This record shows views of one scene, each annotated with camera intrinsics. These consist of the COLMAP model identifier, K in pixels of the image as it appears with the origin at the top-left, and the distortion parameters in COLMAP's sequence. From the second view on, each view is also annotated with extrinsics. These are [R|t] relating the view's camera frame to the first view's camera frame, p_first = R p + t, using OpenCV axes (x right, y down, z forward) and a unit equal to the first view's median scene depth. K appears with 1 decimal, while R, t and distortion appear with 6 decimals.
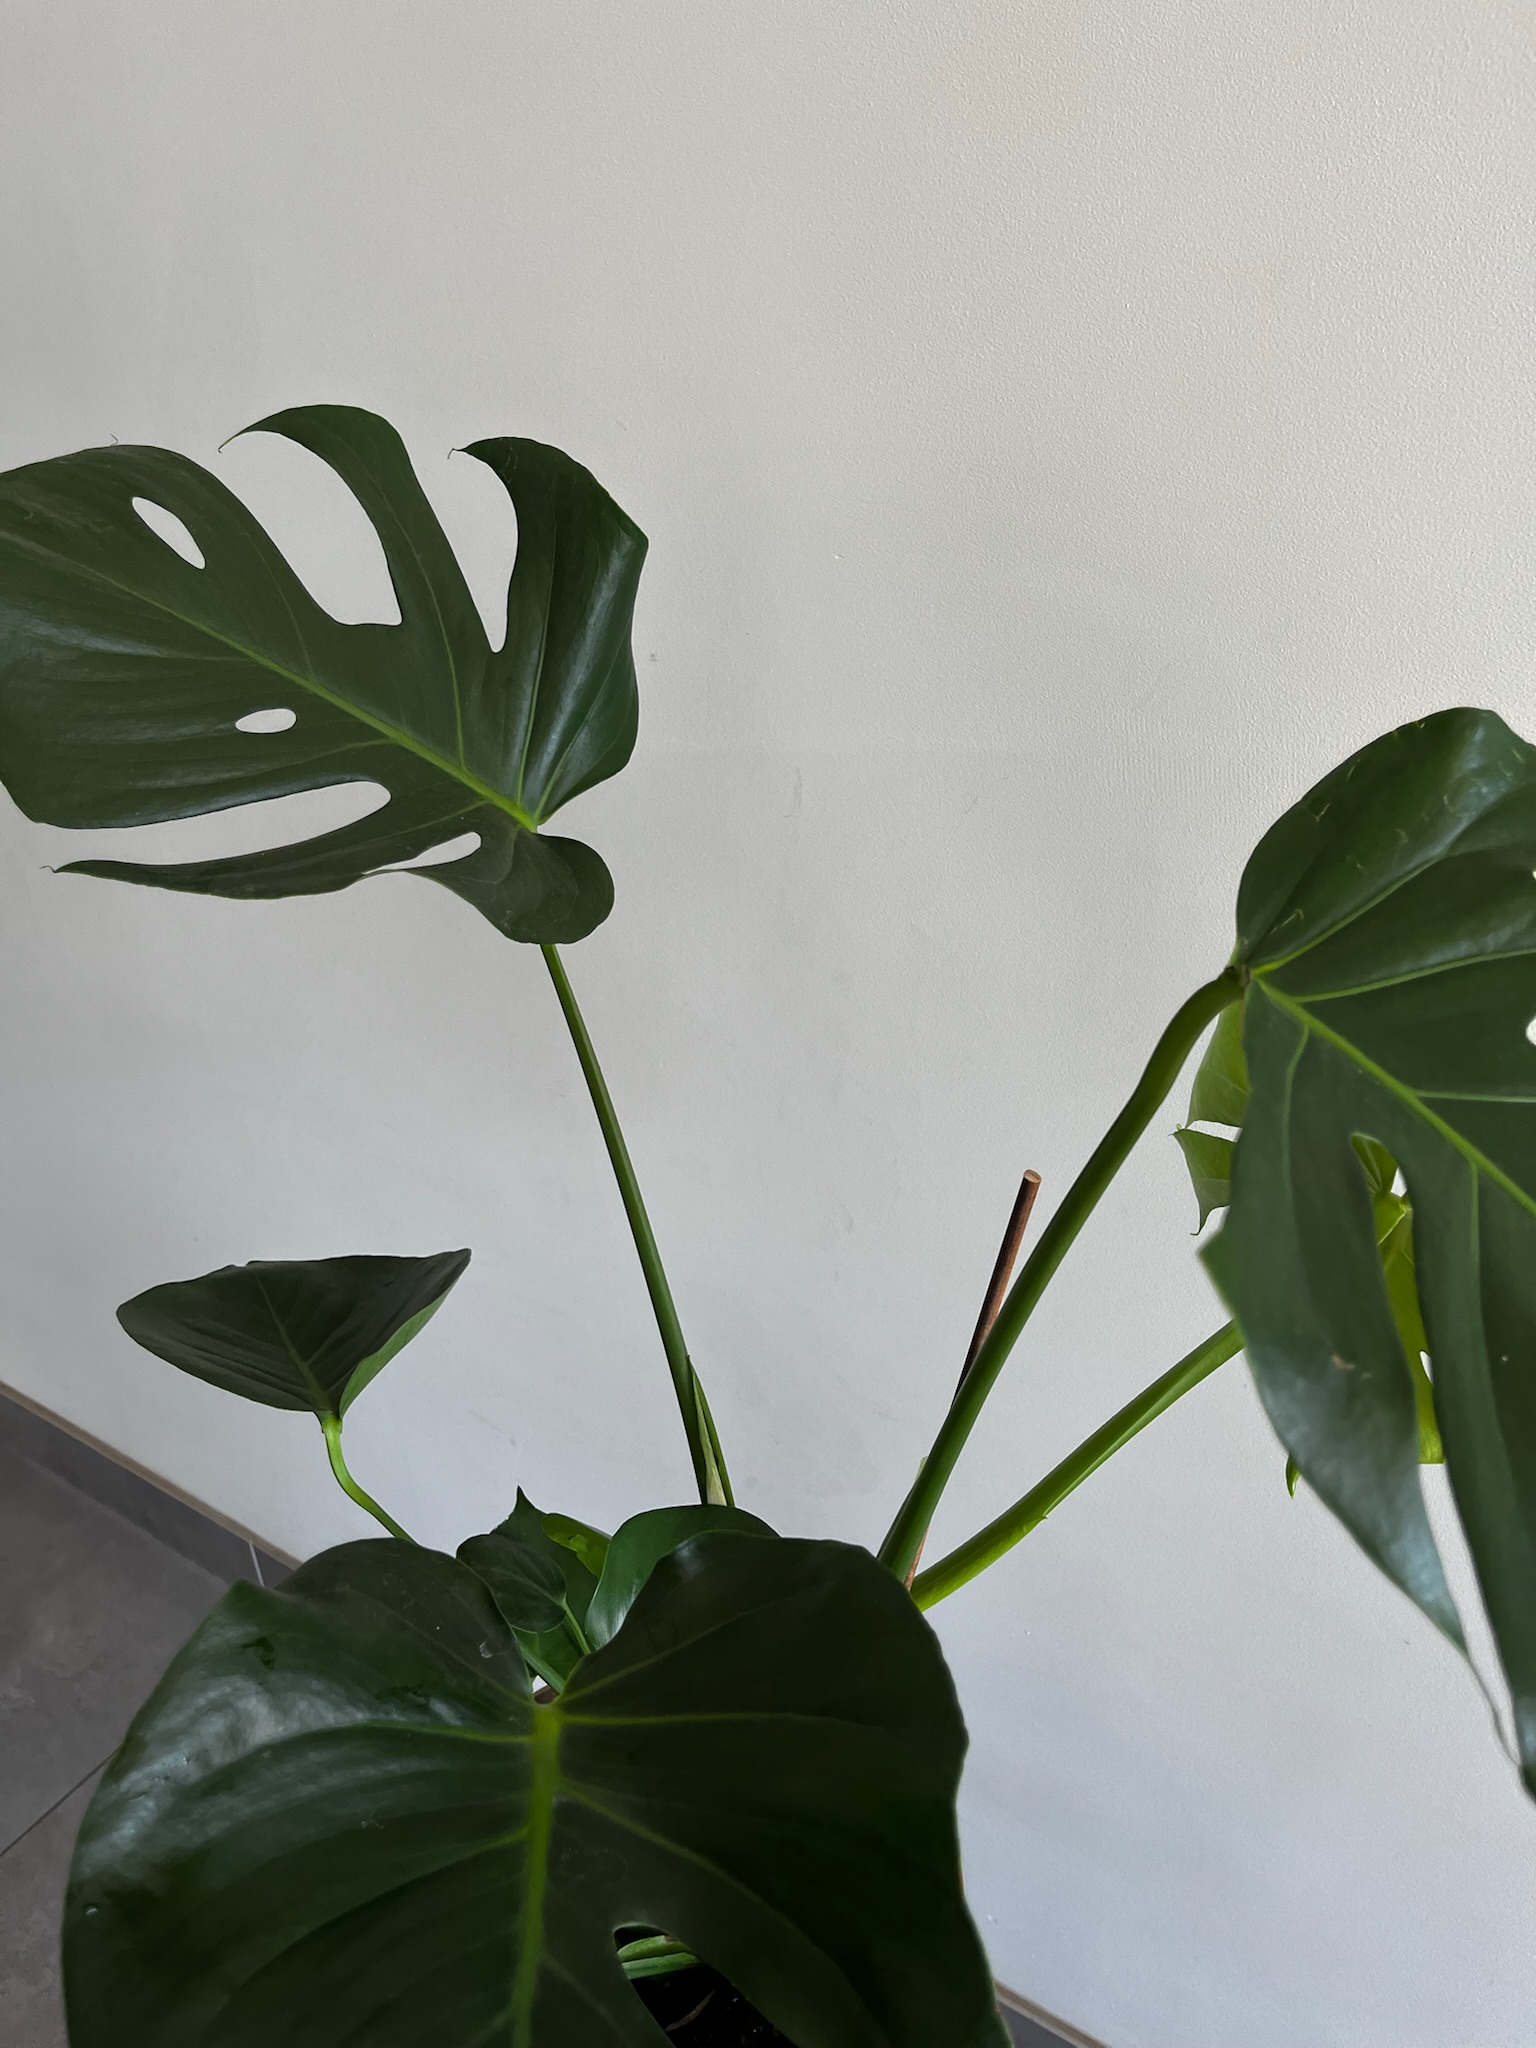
lens RADIAL K [[1569.3, 0, 768.0], [0, 1569.3, 1024.0], [0, 0, 1]] dist [-0.003216, -0.124614]
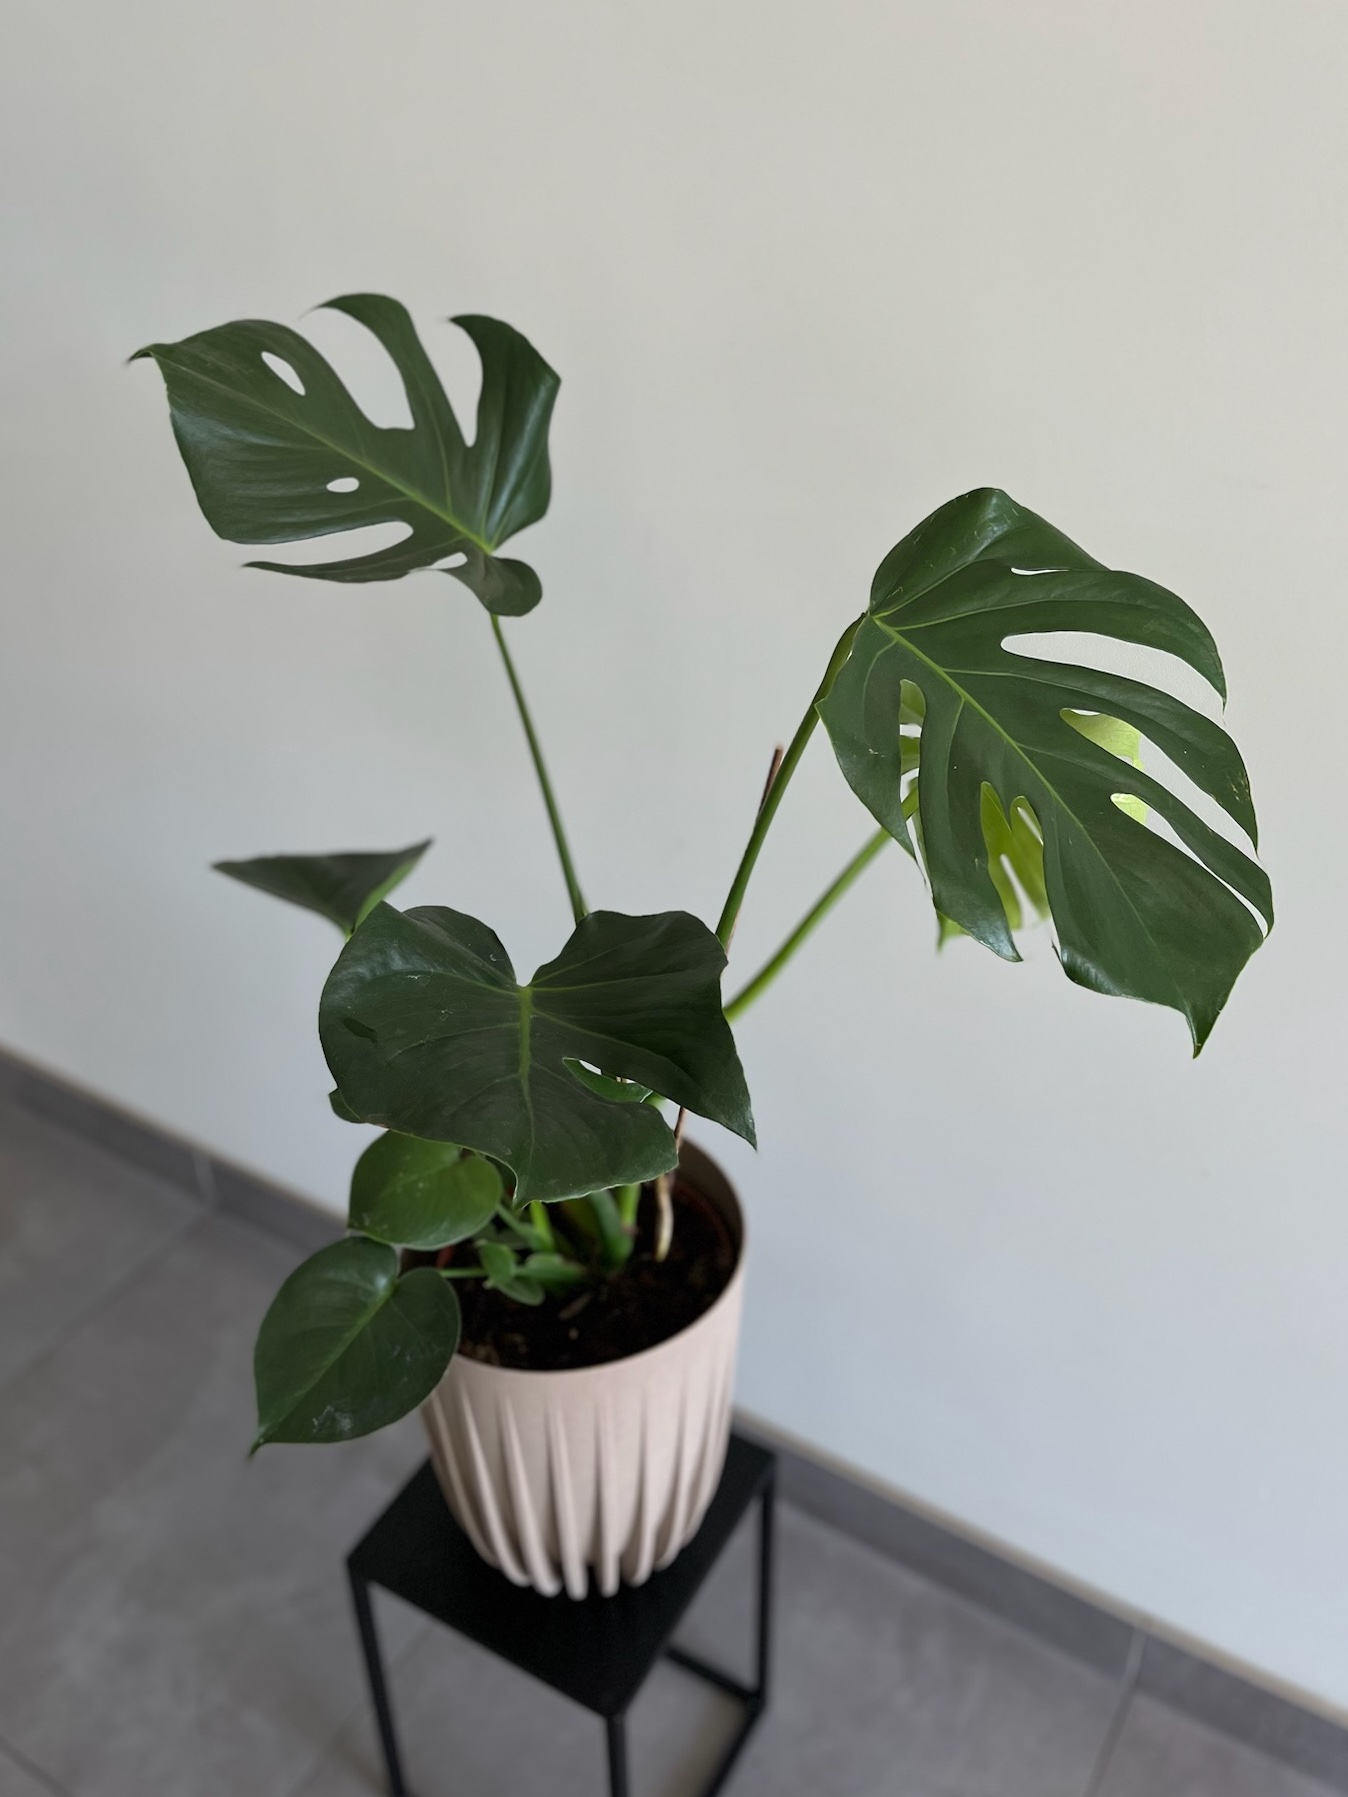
lens RADIAL K [[1691.6, 0, 674.0], [0, 1691.6, 898.5], [0, 0, 1]] dist [0.009217, -0.382478]
pose [[0.999096, 0.006811, 0.041958, -0.031444], [-0.008541, 0.999114, 0.041203, 0.182345], [-0.041640, -0.041524, 0.998269, -0.893029]]
